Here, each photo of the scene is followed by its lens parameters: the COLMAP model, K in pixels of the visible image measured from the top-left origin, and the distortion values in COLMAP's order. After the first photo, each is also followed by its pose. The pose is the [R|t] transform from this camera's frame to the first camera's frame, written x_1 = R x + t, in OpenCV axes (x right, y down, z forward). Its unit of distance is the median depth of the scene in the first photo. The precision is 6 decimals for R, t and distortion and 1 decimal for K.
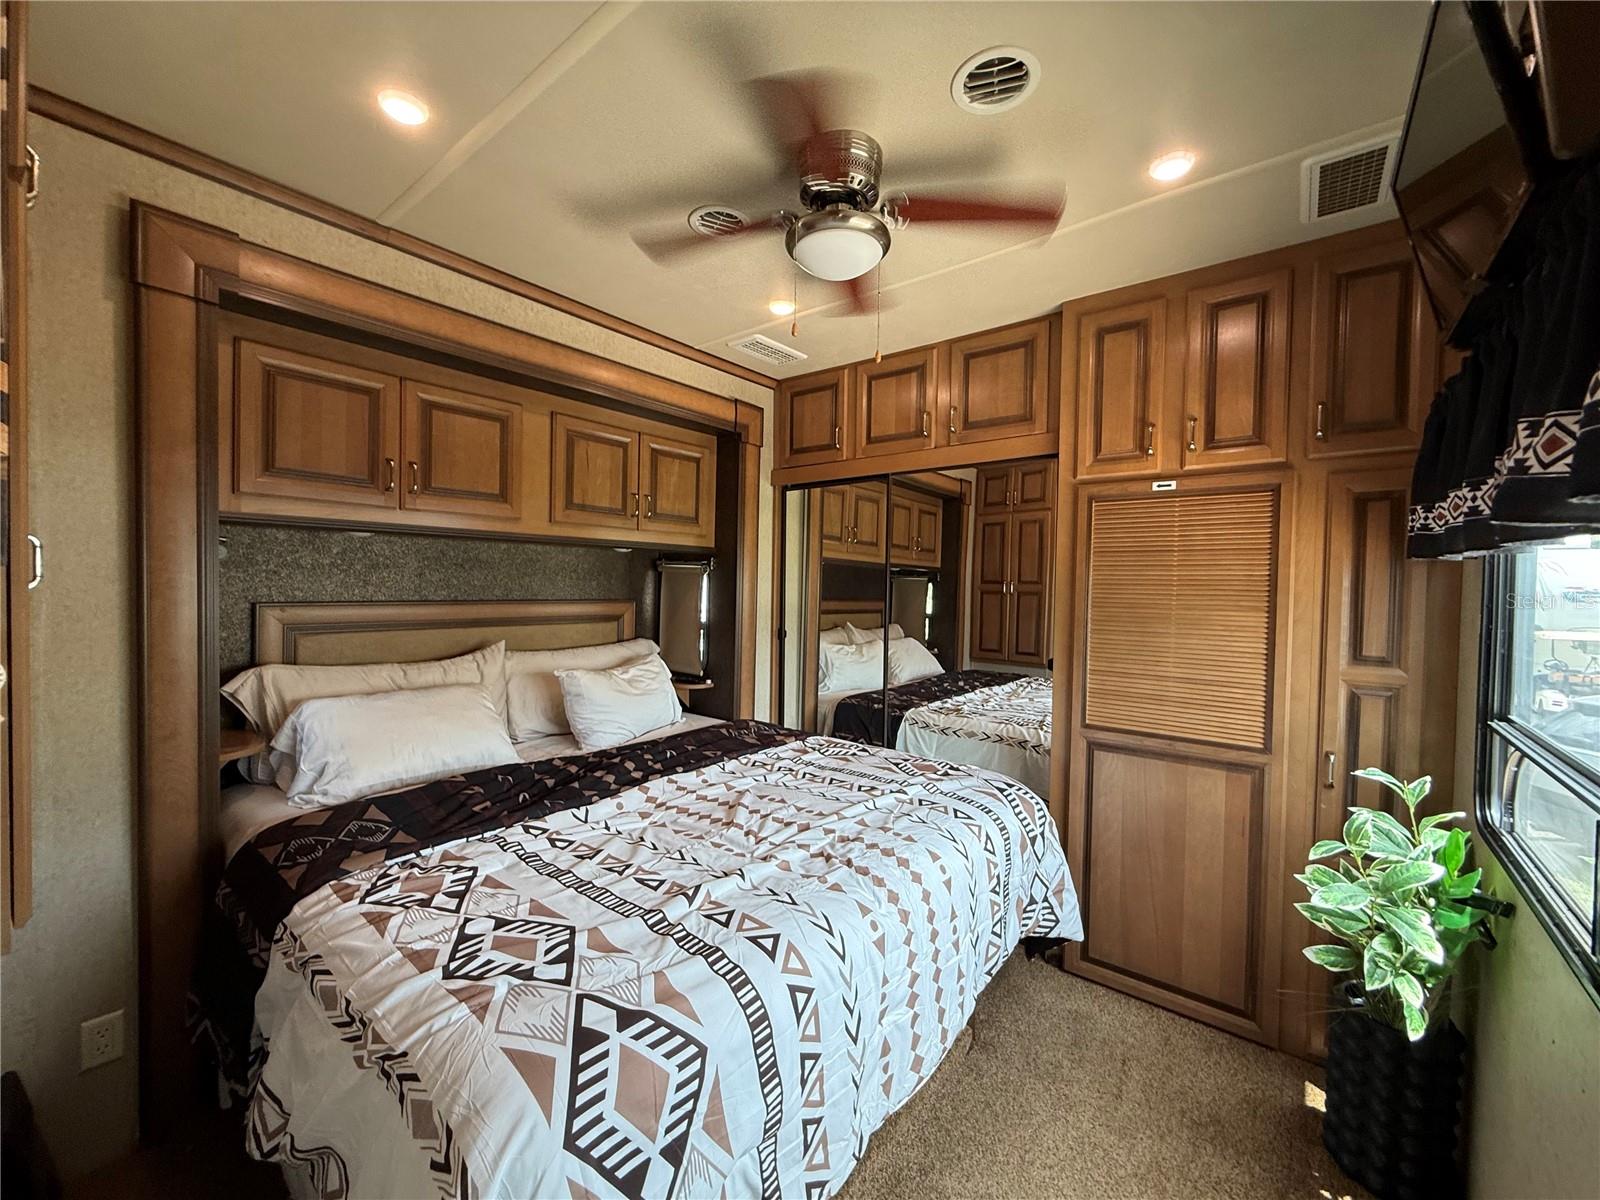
lens RADIAL K [[645.1, 0, 800.1], [0, 645.1, 599.1], [0, 0, 1]] dist [0.000832, -0.000055]
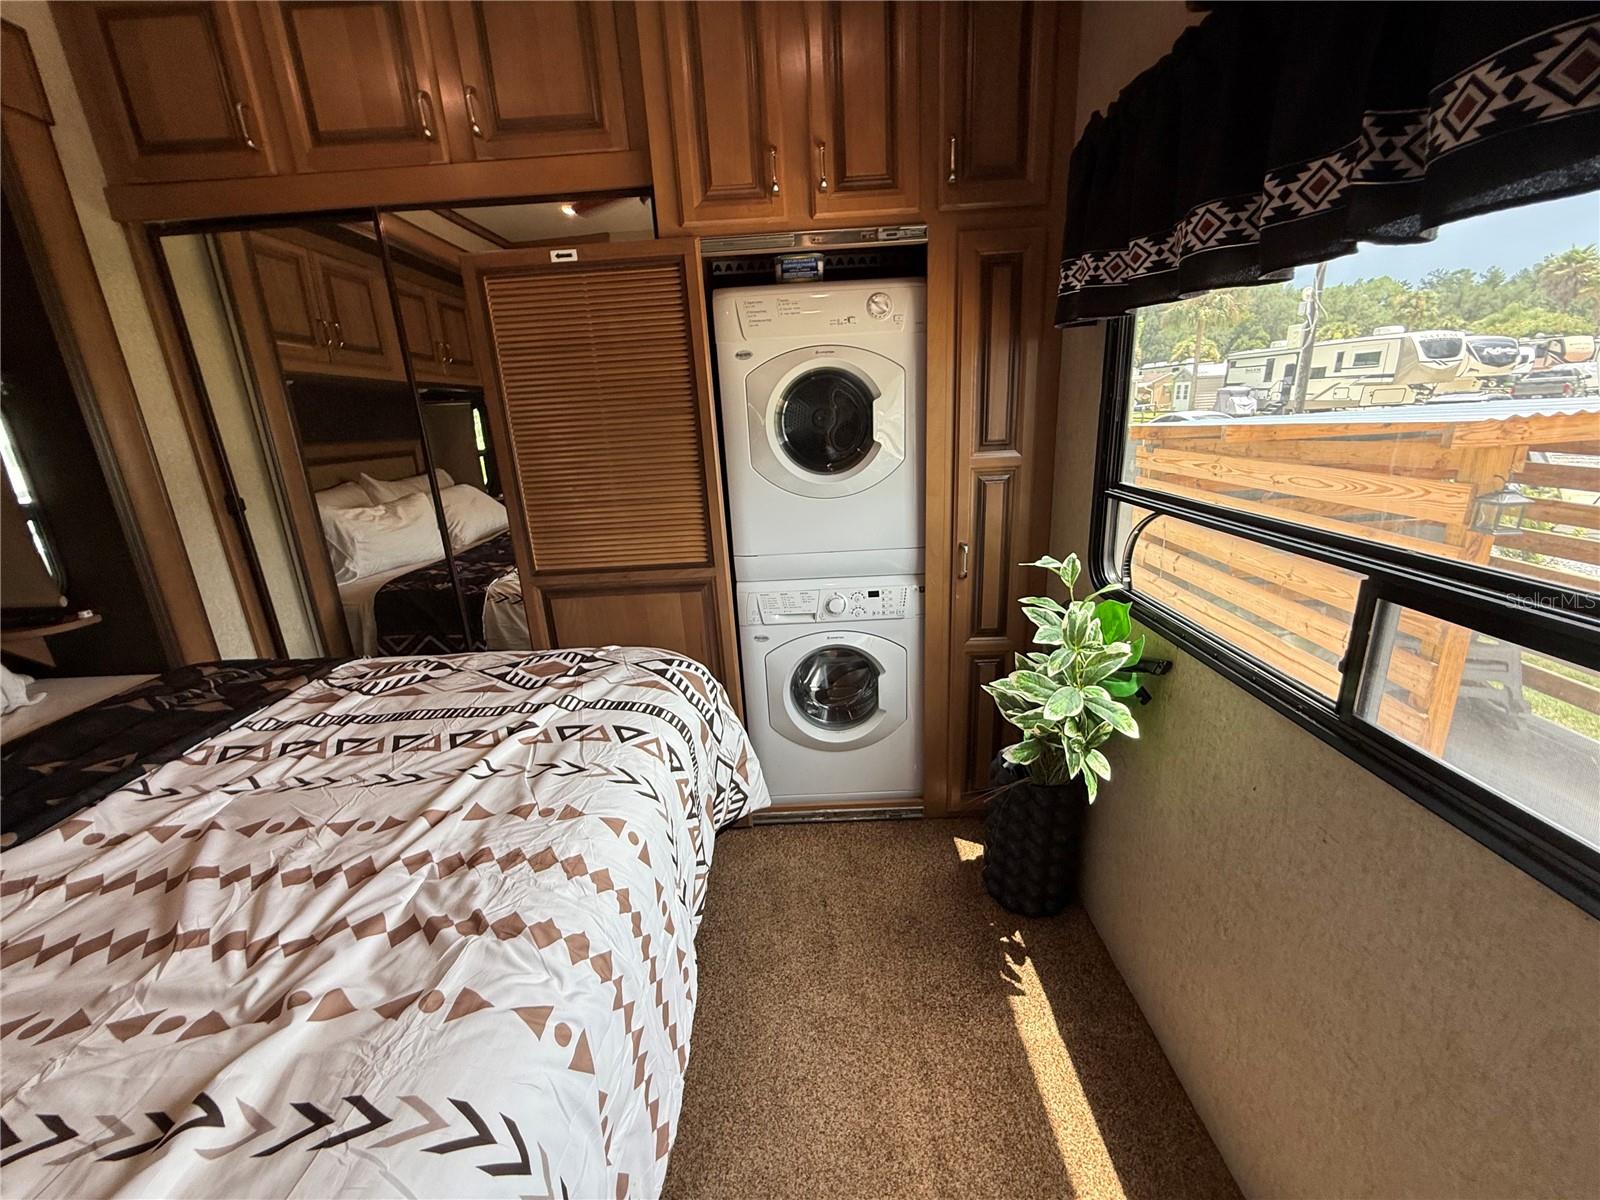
lens RADIAL K [[645.1, 0, 800.1], [0, 645.1, 599.1], [0, 0, 1]] dist [0.000832, -0.000055]
pose [[0.784672, -0.232460, 0.574676, 0.029789], [0.079387, 0.957078, 0.278747, 0.020419], [-0.614808, -0.173103, 0.769446, 0.345359]]
